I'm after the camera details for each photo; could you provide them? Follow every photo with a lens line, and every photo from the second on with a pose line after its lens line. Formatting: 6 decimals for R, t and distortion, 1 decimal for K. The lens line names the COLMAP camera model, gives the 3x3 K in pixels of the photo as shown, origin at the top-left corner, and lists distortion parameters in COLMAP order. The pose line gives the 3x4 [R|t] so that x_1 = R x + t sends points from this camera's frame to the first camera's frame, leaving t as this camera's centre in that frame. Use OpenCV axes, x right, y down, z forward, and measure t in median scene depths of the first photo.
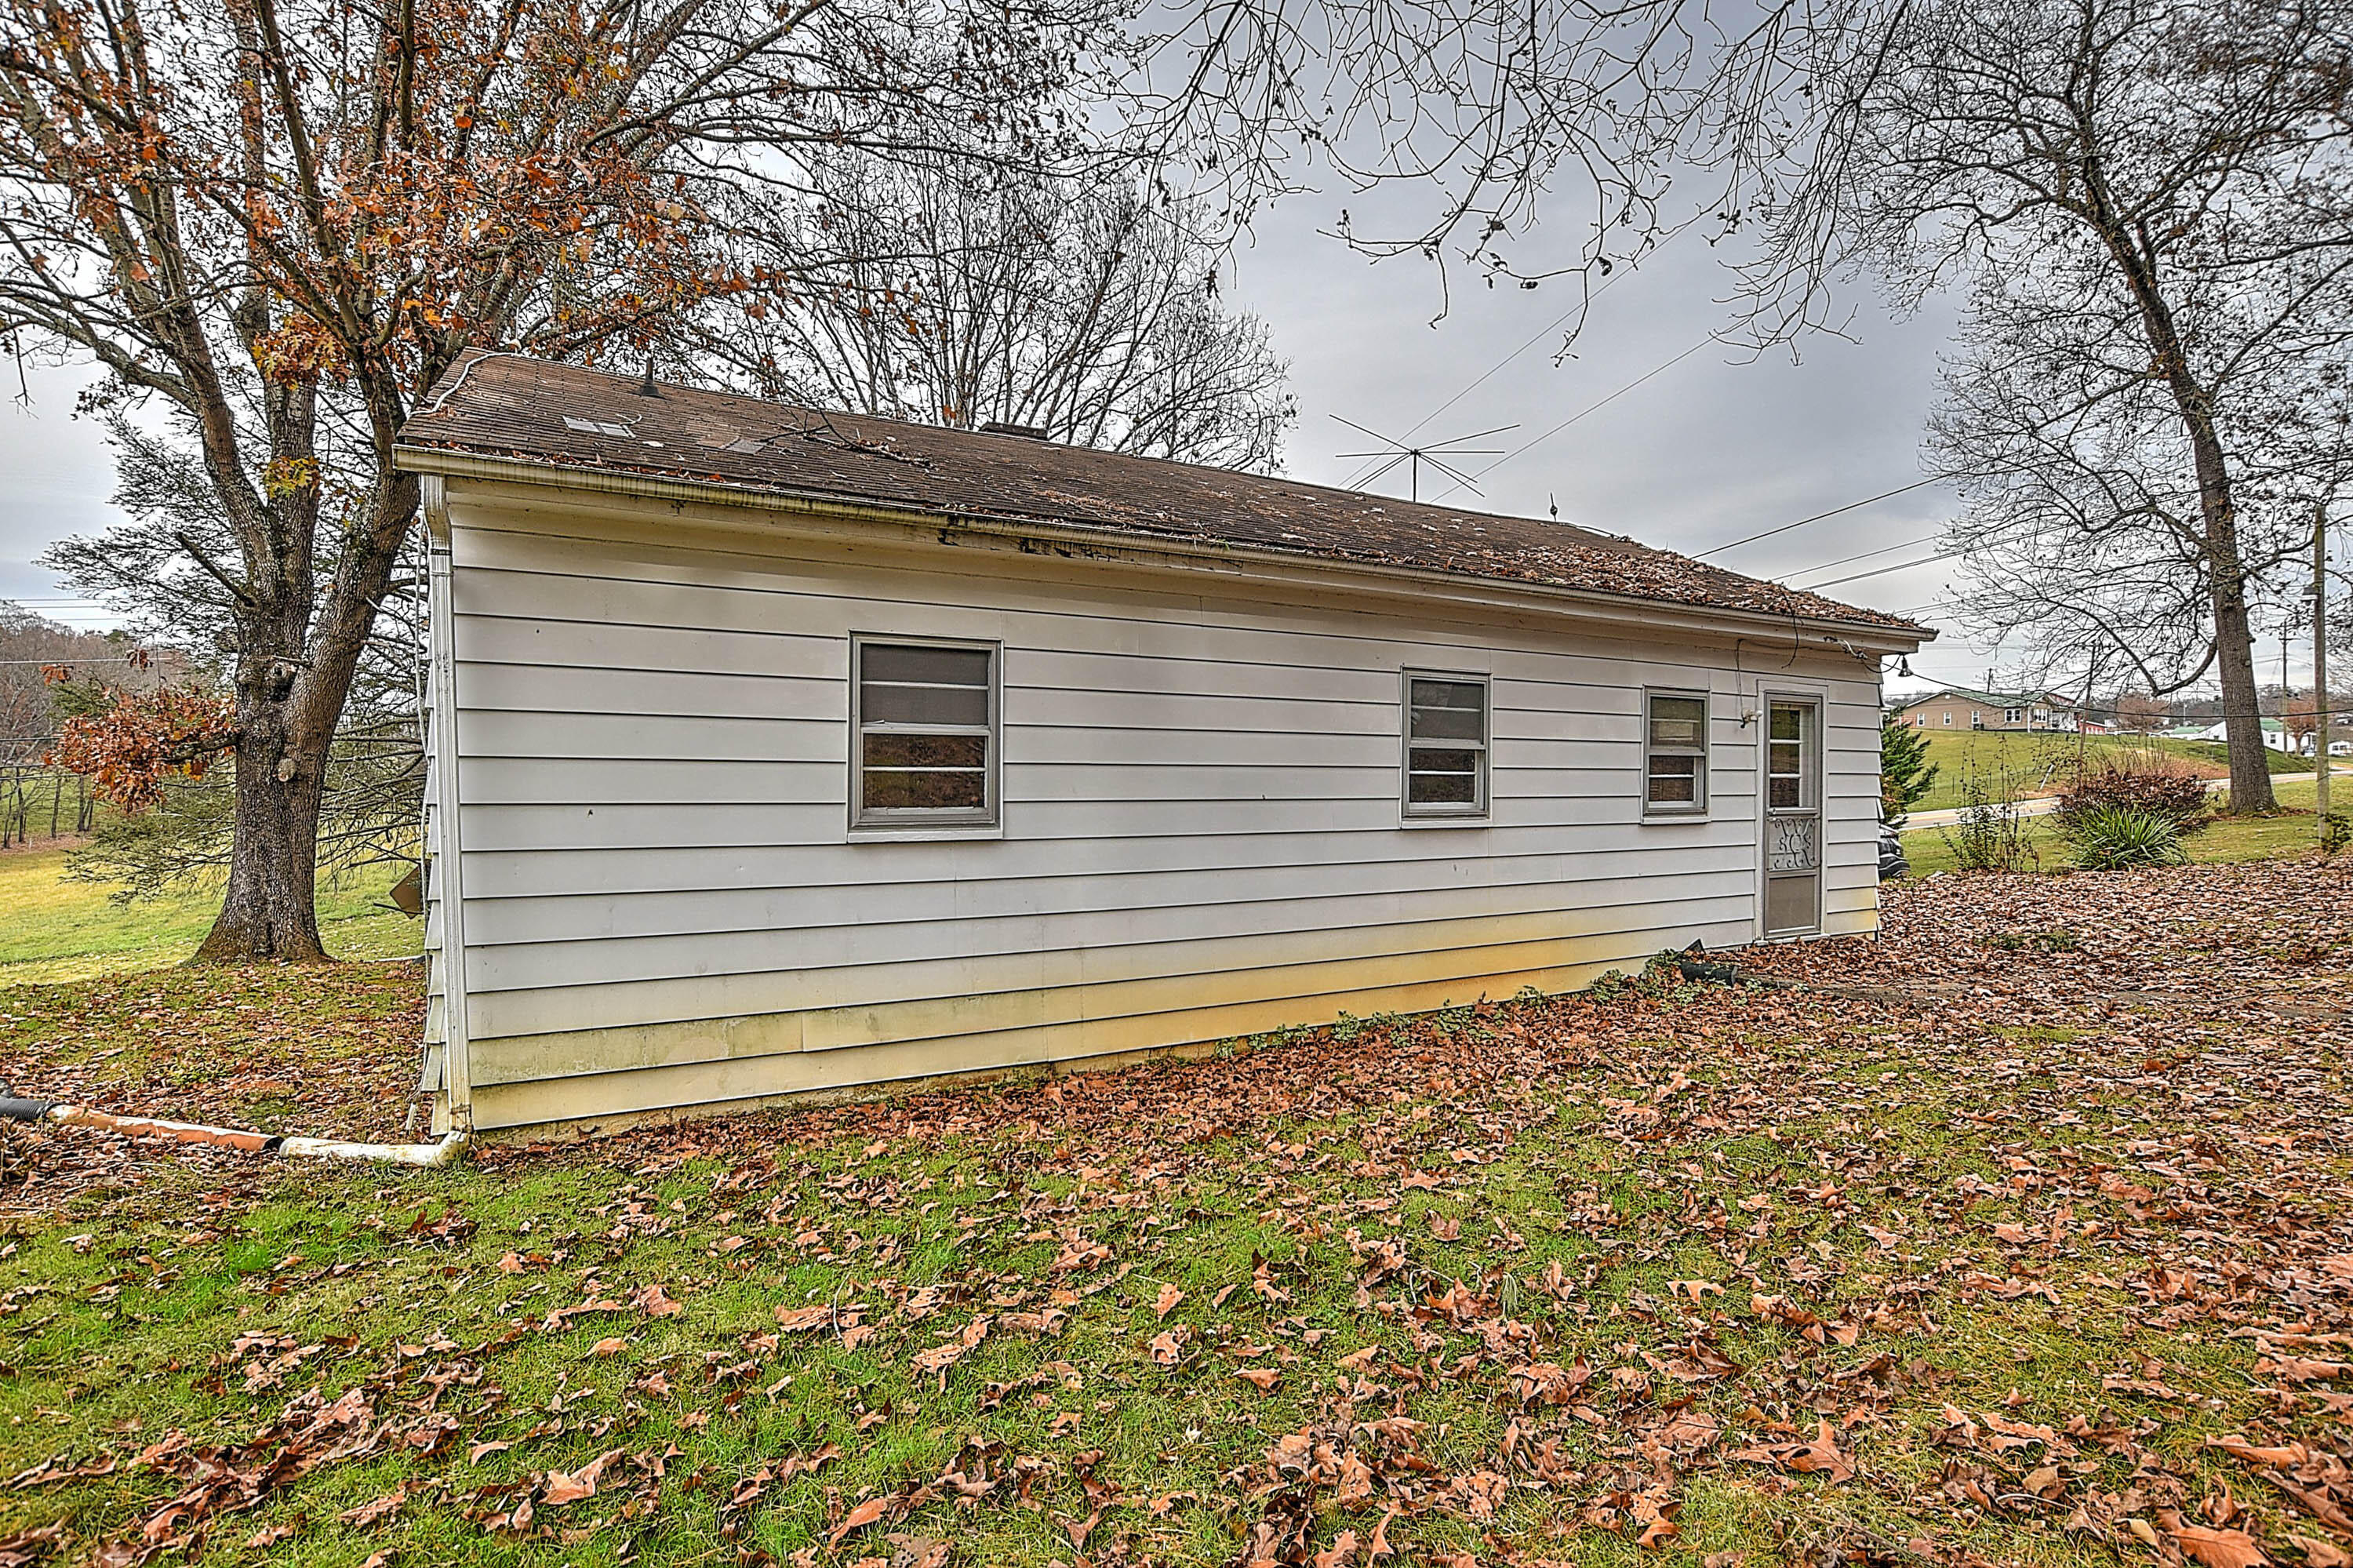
lens RADIAL K [[1140.1, 0, 1192.3], [0, 1140.1, 783.1], [0, 0, 1]] dist [-0.016359, 0.001197]
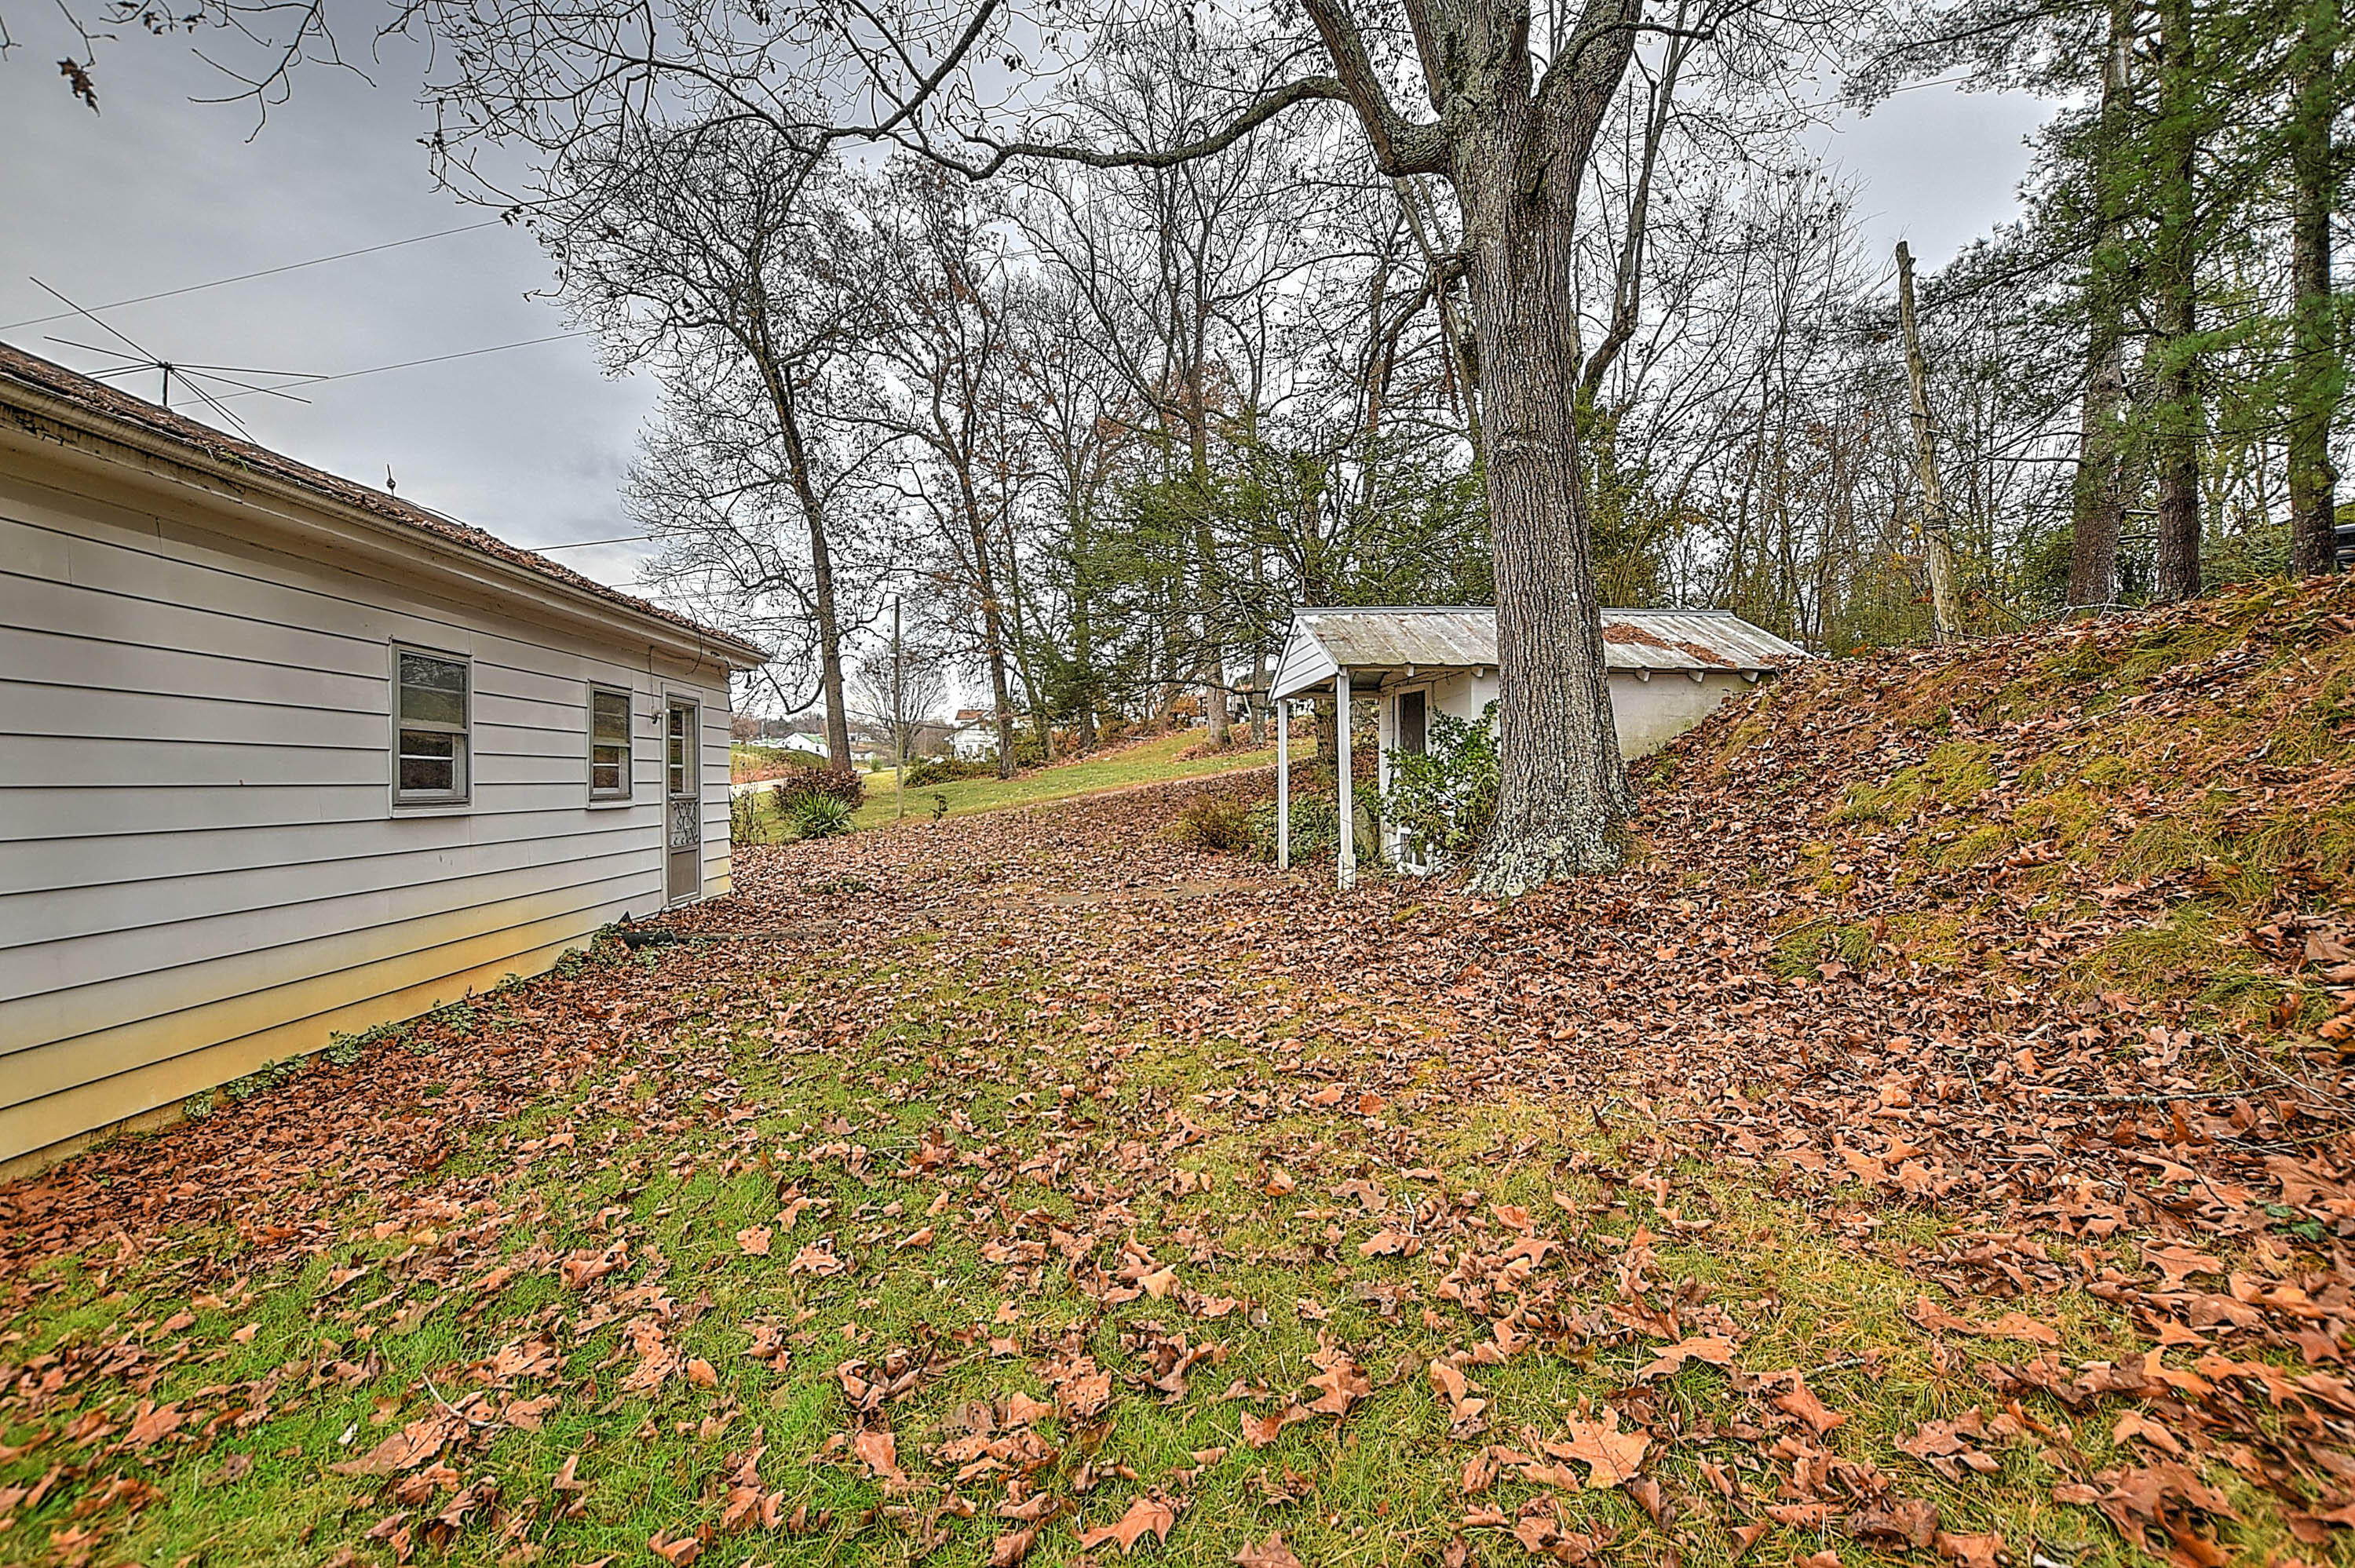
lens RADIAL K [[1032.5, 0, 1175.7], [0, 1032.5, 783.9], [0, 0, 1]] dist [-0.024634, -0.000291]
pose [[0.442563, -0.006369, 0.896715, -0.245284], [0.003788, 0.999979, 0.005233, 0.010142], [-0.896729, 0.001080, 0.442578, 0.082553]]
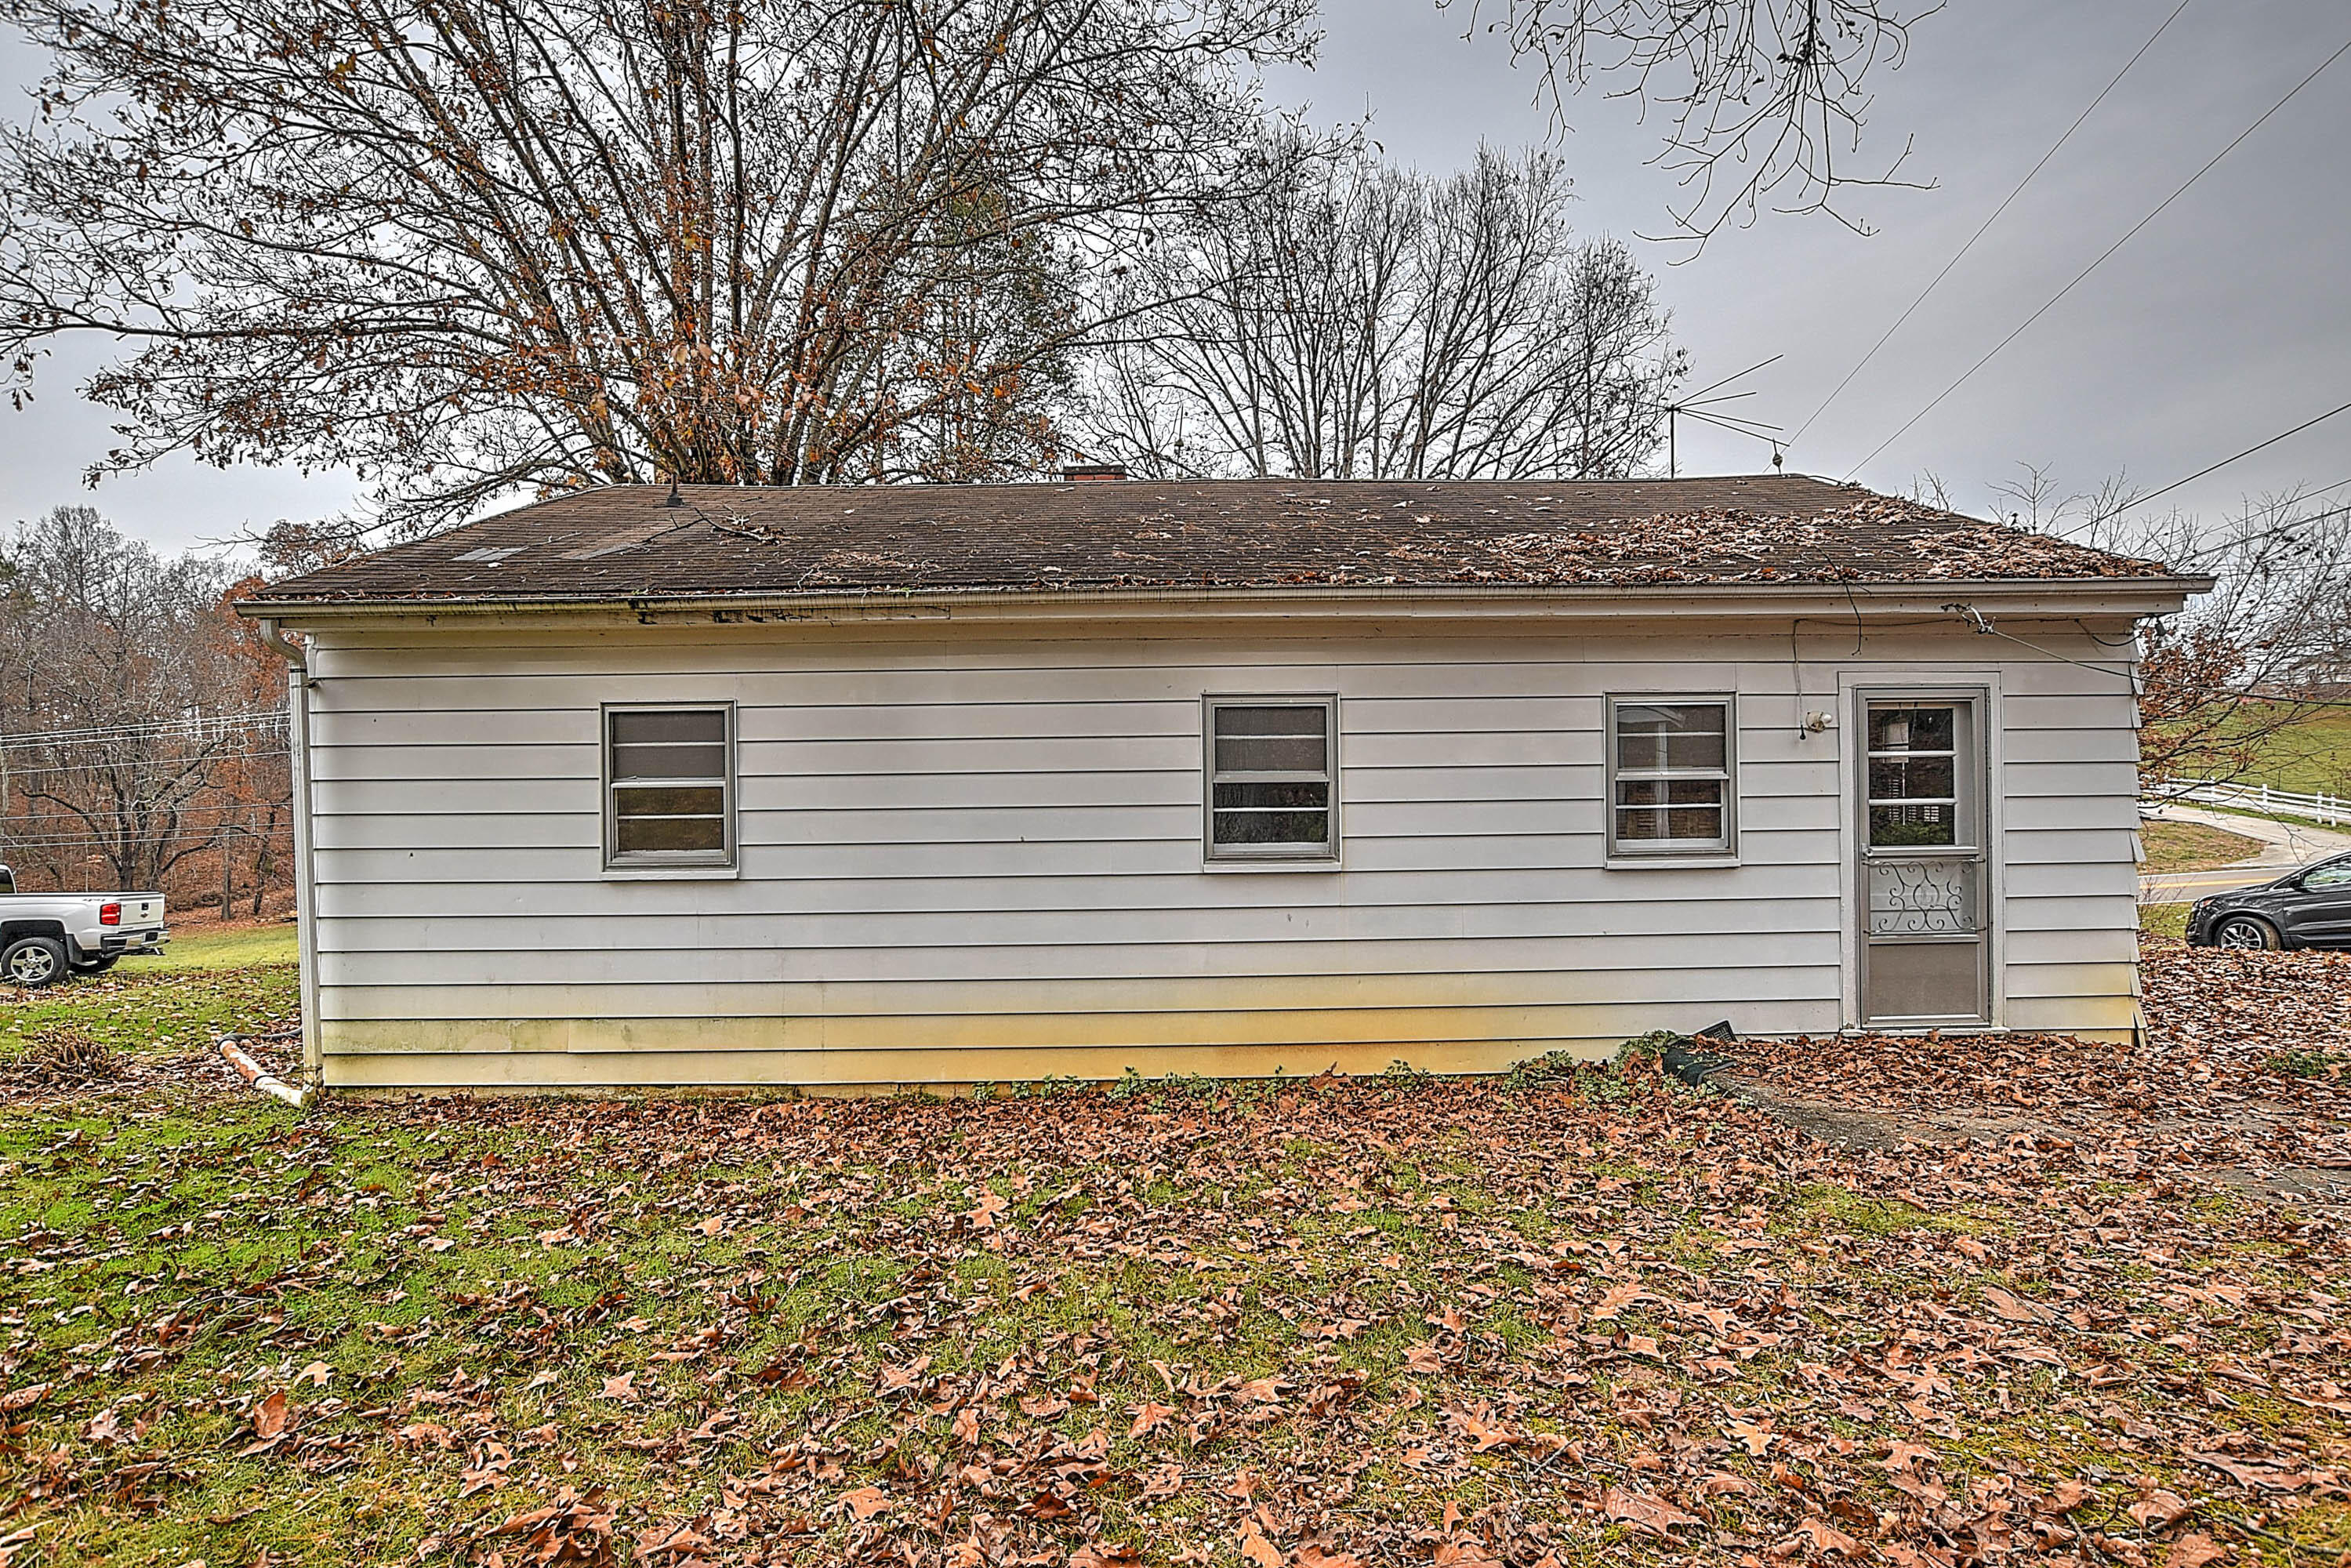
lens RADIAL K [[1139.1, 0, 1182.5], [0, 1139.1, 800.1], [0, 0, 1]] dist [-0.016359, 0.001197]
pose [[0.870766, -0.026913, -0.490960, 0.575129], [0.013883, 0.999449, -0.030165, 0.008973], [0.491501, 0.019450, 0.870660, 0.182732]]
